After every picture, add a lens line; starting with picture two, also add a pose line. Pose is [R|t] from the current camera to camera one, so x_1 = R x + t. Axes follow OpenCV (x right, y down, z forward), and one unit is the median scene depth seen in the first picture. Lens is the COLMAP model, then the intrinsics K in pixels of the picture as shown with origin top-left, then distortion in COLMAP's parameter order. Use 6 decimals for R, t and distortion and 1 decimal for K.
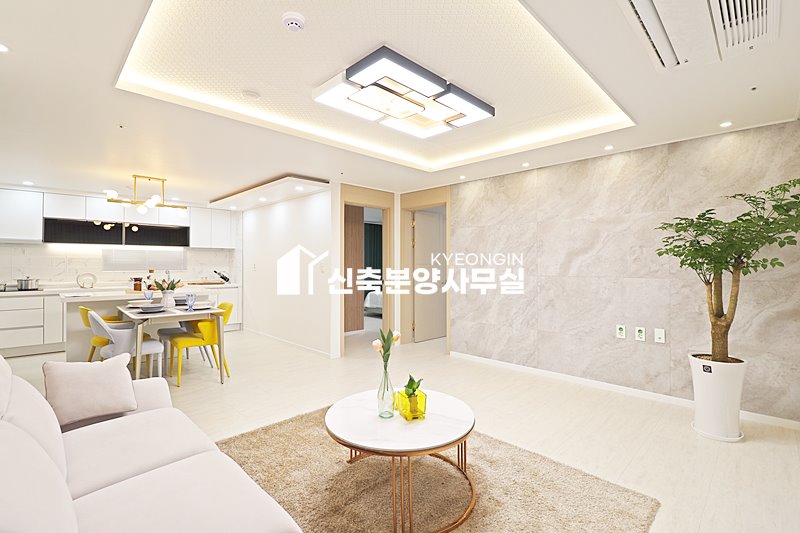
lens RADIAL K [[369.5, 0, 399.6], [0, 369.5, 262.9], [0, 0, 1]] dist [-0.003061, -0.011849]
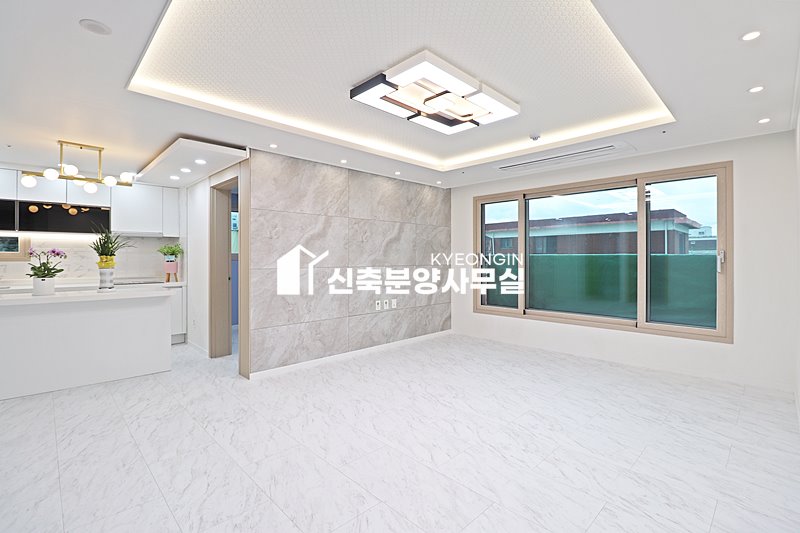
lens RADIAL K [[369.5, 0, 398.6], [0, 369.5, 258.9], [0, 0, 1]] dist [-0.003061, -0.011849]
pose [[-0.999865, 0.003613, 0.016024, 0.091873], [0.003681, 0.999984, 0.004219, 0.011321], [-0.016008, 0.004278, -0.999863, 1.492297]]
